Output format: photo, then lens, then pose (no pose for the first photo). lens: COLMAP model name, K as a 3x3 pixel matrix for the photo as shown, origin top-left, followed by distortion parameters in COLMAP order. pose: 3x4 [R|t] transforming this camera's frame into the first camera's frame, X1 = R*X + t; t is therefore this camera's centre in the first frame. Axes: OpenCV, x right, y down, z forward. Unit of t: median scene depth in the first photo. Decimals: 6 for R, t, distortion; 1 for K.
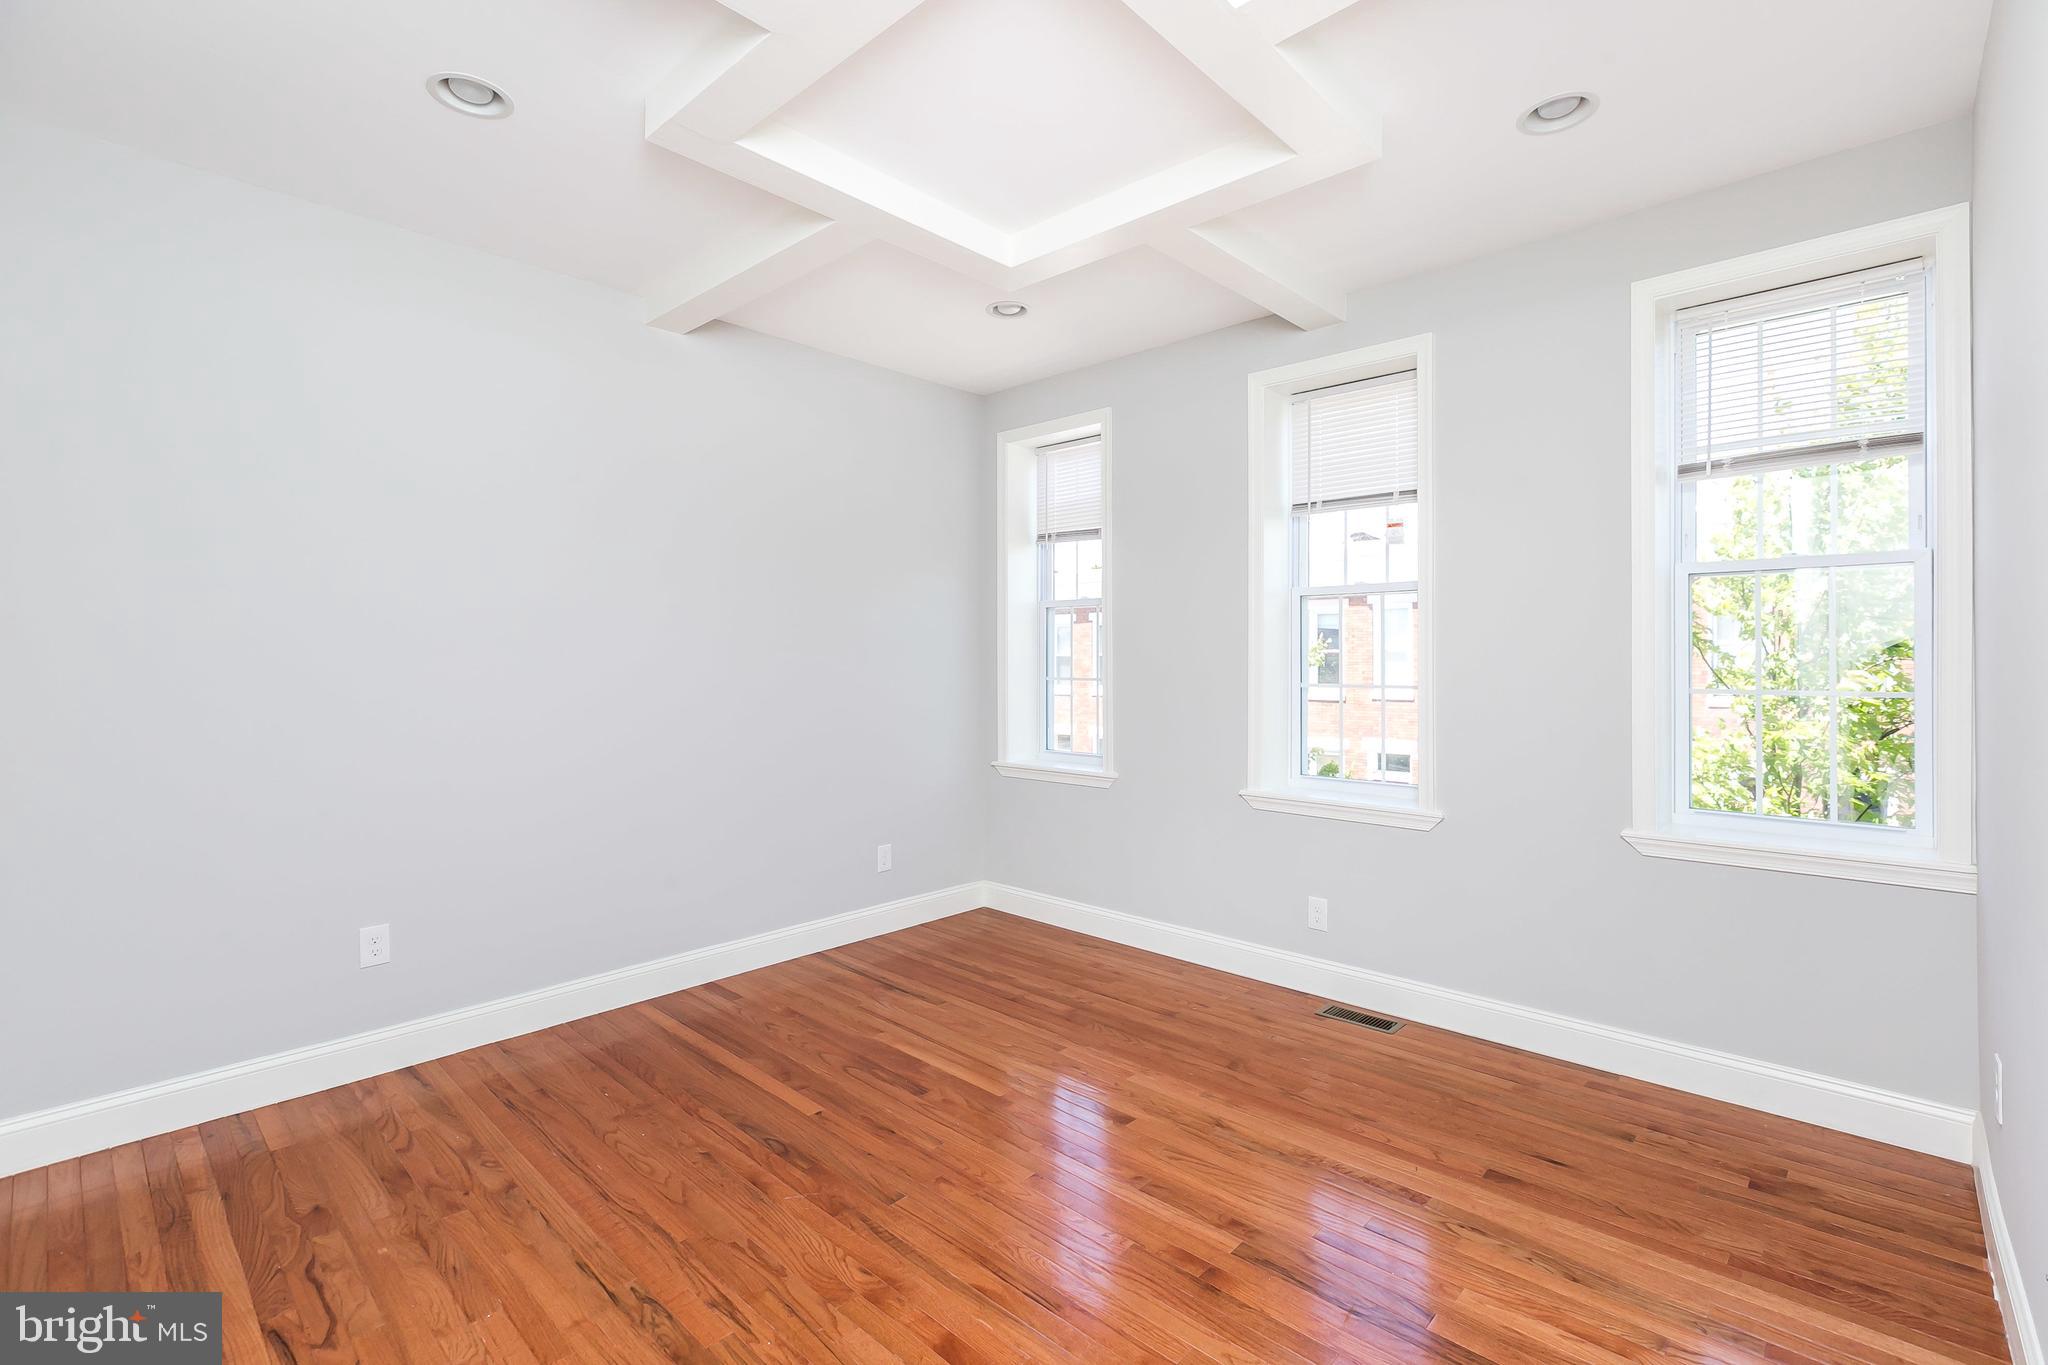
lens RADIAL K [[926.0, 0, 1029.8], [0, 926.0, 679.5], [0, 0, 1]] dist [0.001420, -0.000017]
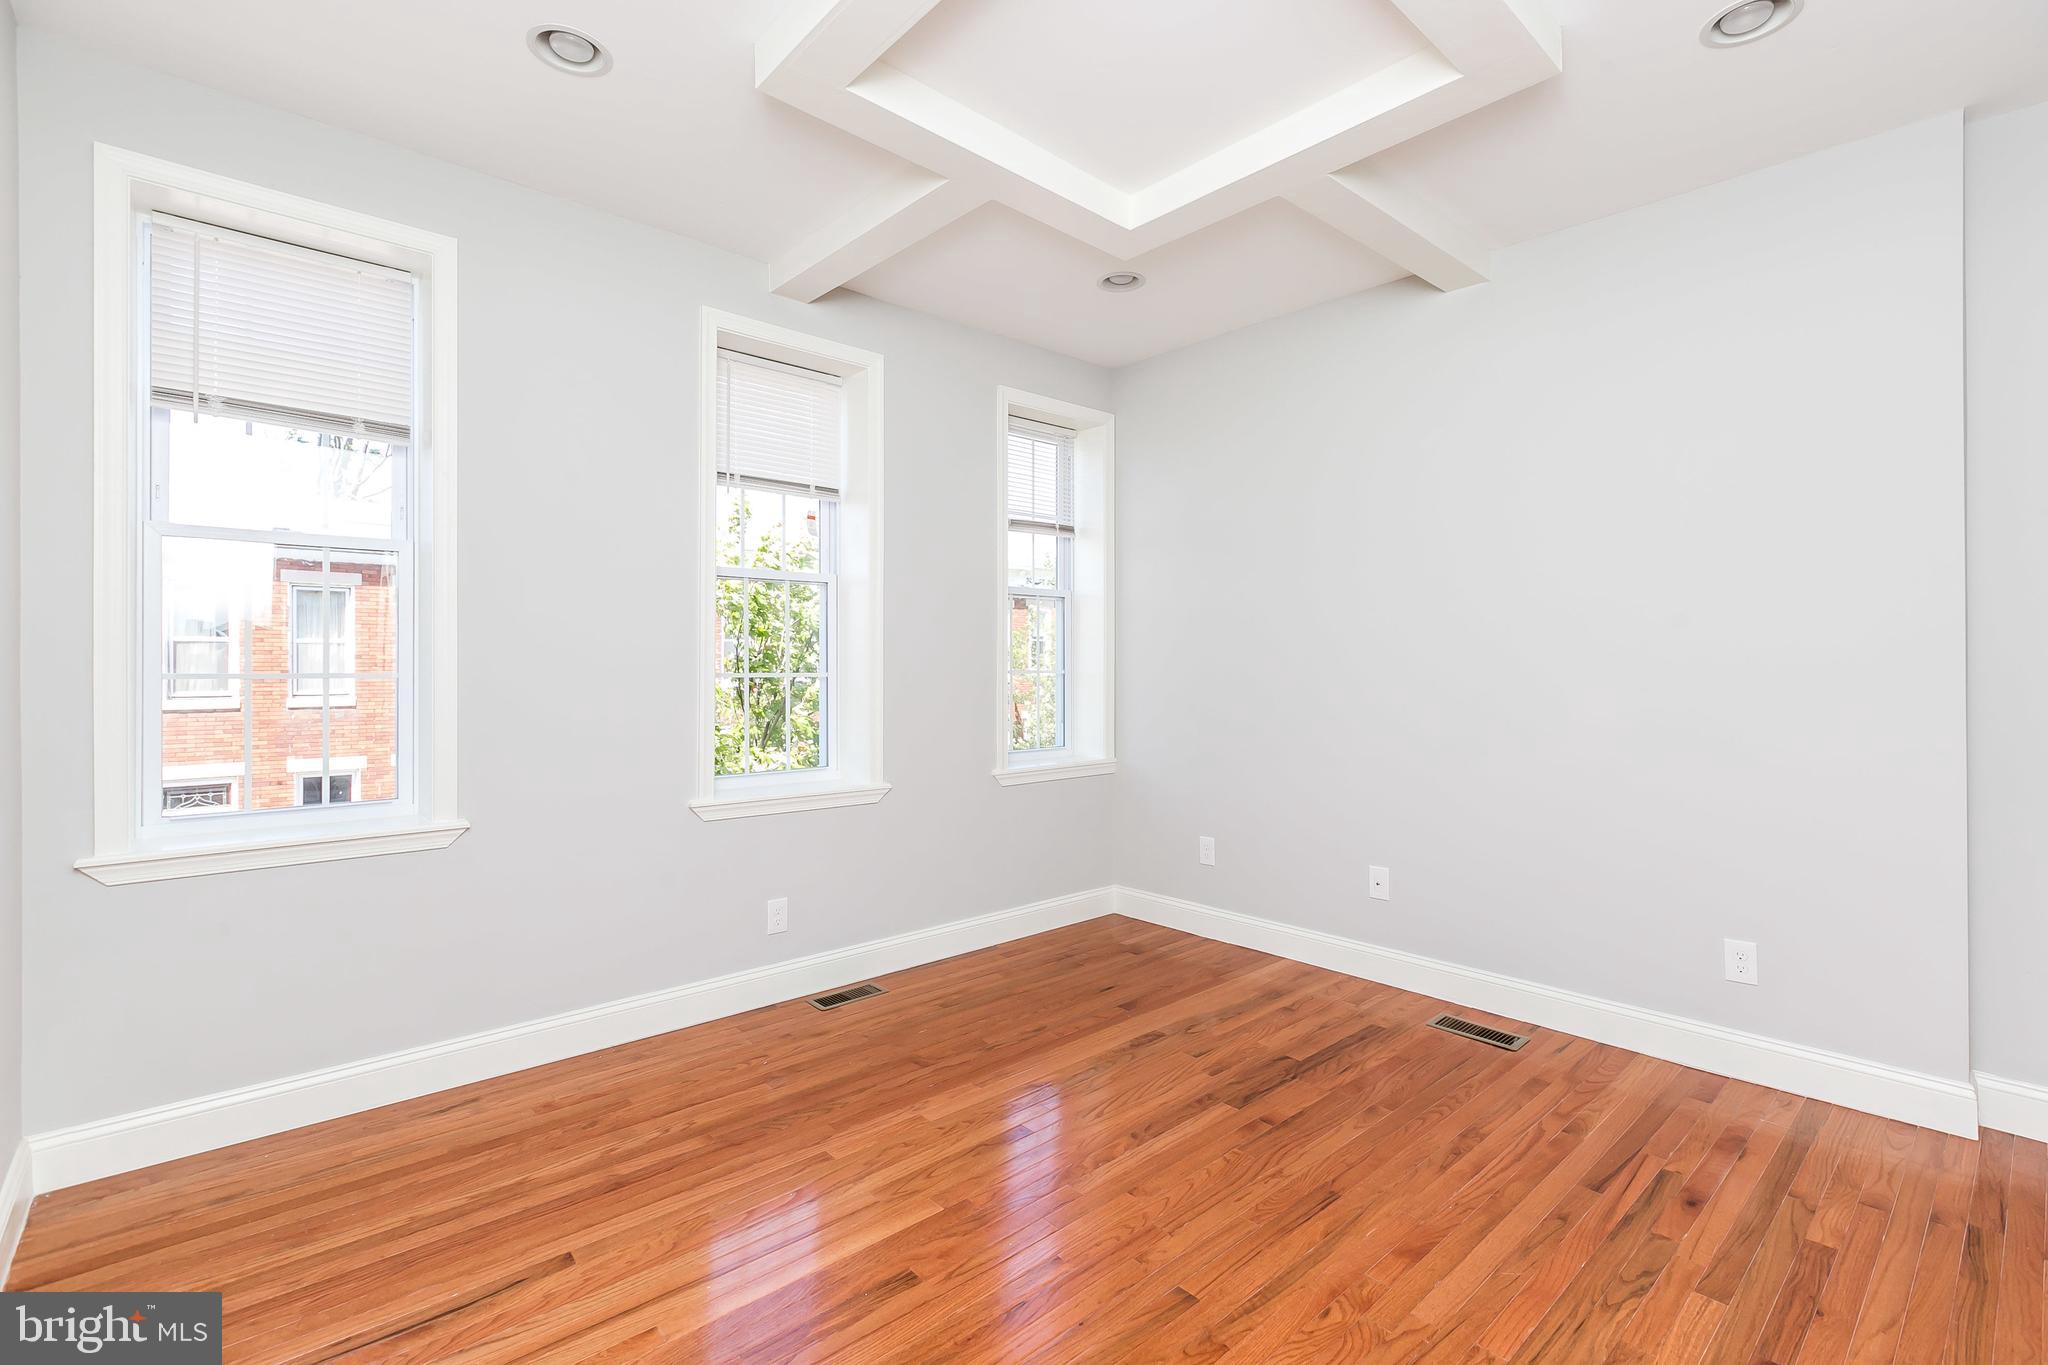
lens RADIAL K [[926.0, 0, 1023.8], [0, 926.0, 668.4], [0, 0, 1]] dist [0.001420, -0.000017]
pose [[0.079571, -0.004450, 0.996819, -0.652470], [0.015587, 0.999873, 0.003219, 0.002582], [-0.996707, 0.015281, 0.079631, 0.720529]]
